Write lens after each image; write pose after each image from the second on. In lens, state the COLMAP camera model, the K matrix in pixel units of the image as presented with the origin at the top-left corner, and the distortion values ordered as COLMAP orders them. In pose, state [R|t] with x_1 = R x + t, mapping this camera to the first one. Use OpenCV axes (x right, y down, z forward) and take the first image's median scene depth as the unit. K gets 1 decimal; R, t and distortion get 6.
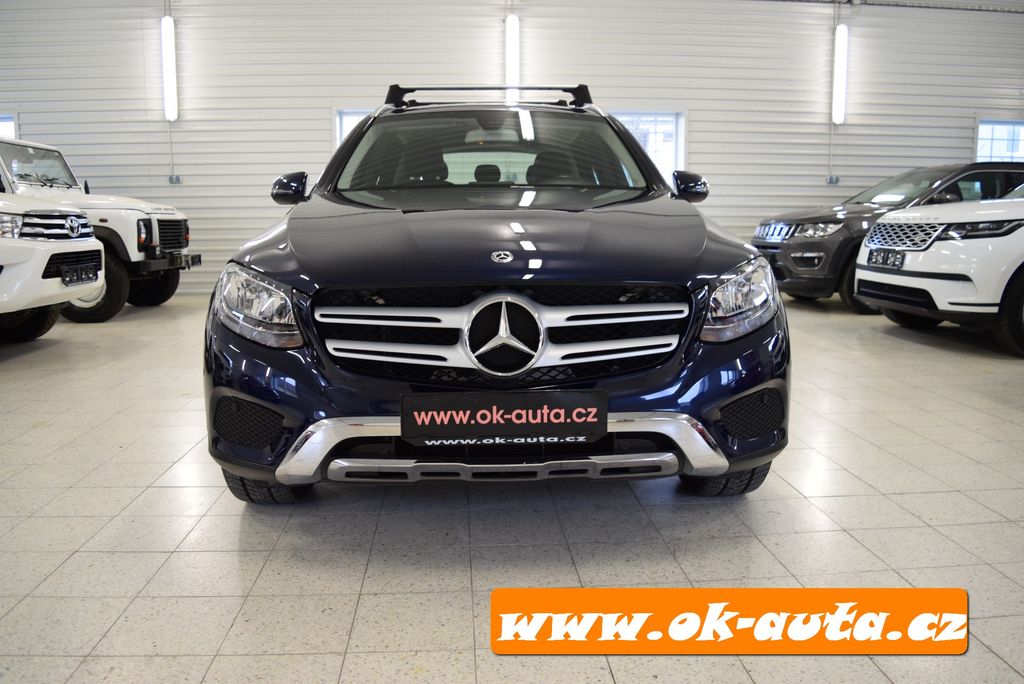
lens RADIAL K [[802.3, 0, 511.9], [0, 802.3, 343.8], [0, 0, 1]] dist [-0.099481, 0.024872]
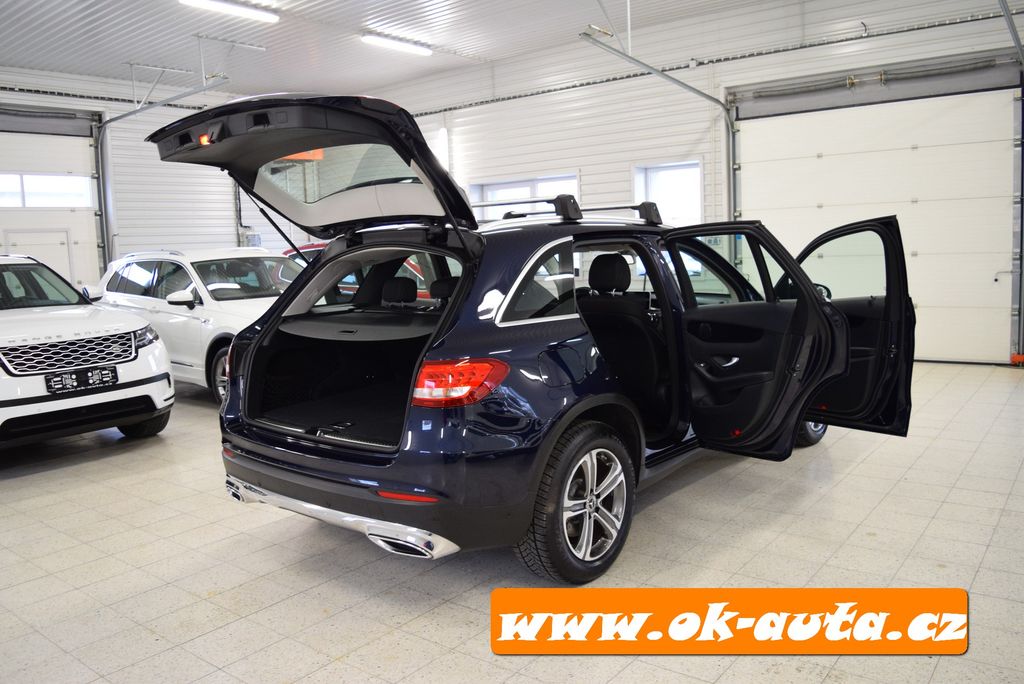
lens RADIAL K [[802.3, 0, 510.7], [0, 802.3, 337.4], [0, 0, 1]] dist [-0.099481, 0.024872]
pose [[-0.741639, -0.041894, 0.669489, -1.253170], [0.146462, 0.963855, 0.222560, -0.721930], [-0.654615, 0.263114, -0.708697, 3.315271]]
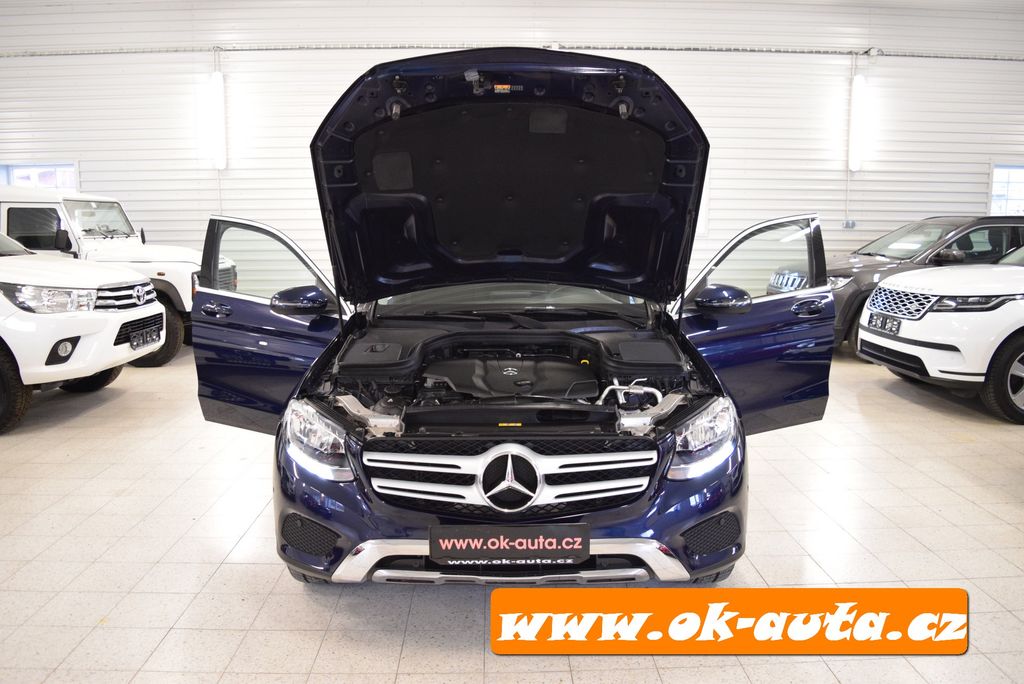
lens RADIAL K [[802.3, 0, 512.2], [0, 802.3, 346.8], [0, 0, 1]] dist [-0.099481, 0.024872]
pose [[0.999100, 0.008534, -0.041552, 0.037697], [-0.008505, 0.999963, 0.000880, -0.186759], [0.041558, -0.000526, 0.999136, -0.231070]]
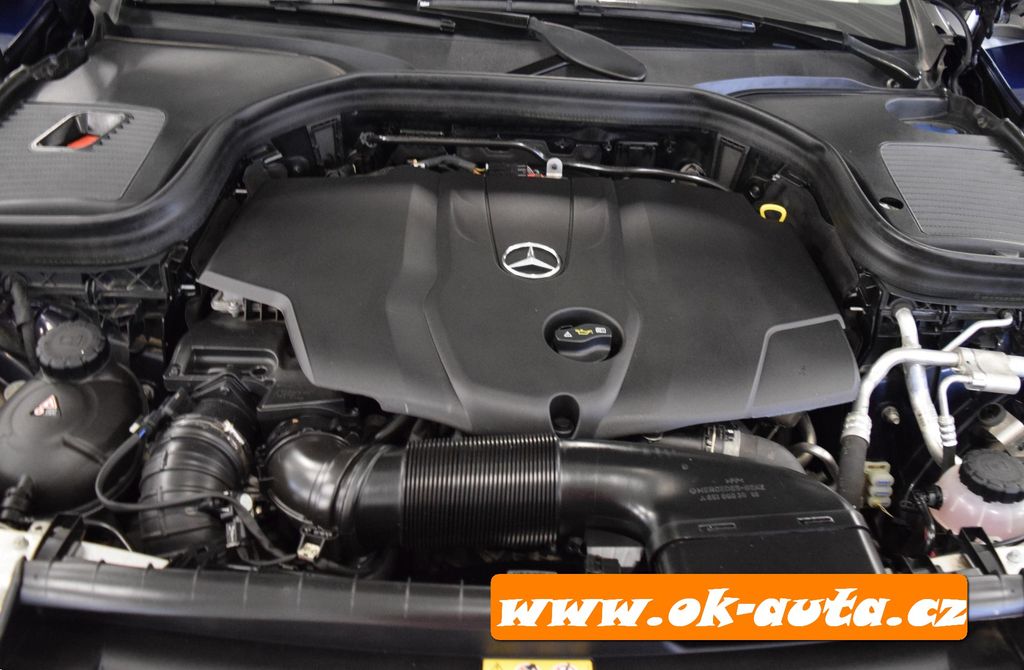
lens RADIAL K [[942.7, 0, 557.3], [0, 942.7, 287.6], [0, 0, 1]] dist [-0.091499, 0.005104]
pose [[0.997511, 0.062074, 0.033456, -0.023398], [-0.069284, 0.951048, 0.301177, -0.264943], [-0.013123, -0.302745, 0.952981, 0.700580]]
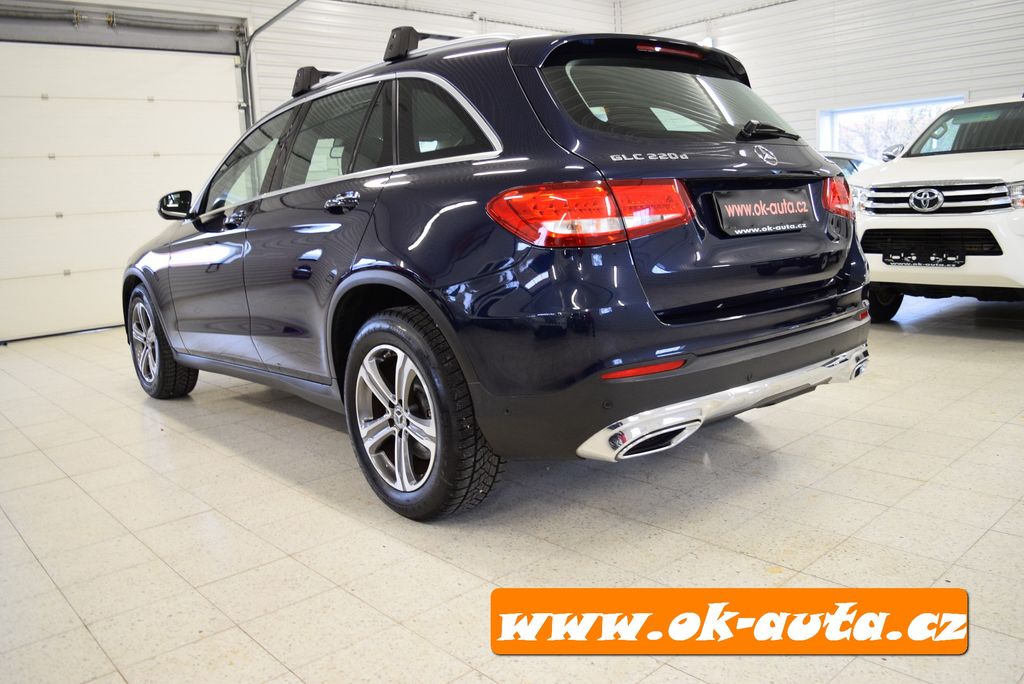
lens RADIAL K [[802.3, 0, 512.8], [0, 802.3, 340.8], [0, 0, 1]] dist [-0.099481, 0.024872]
pose [[-0.785078, 0.143724, -0.602491, 0.801211], [-0.042566, 0.957888, 0.283970, -0.518480], [0.617932, 0.248584, -0.745899, 3.194842]]
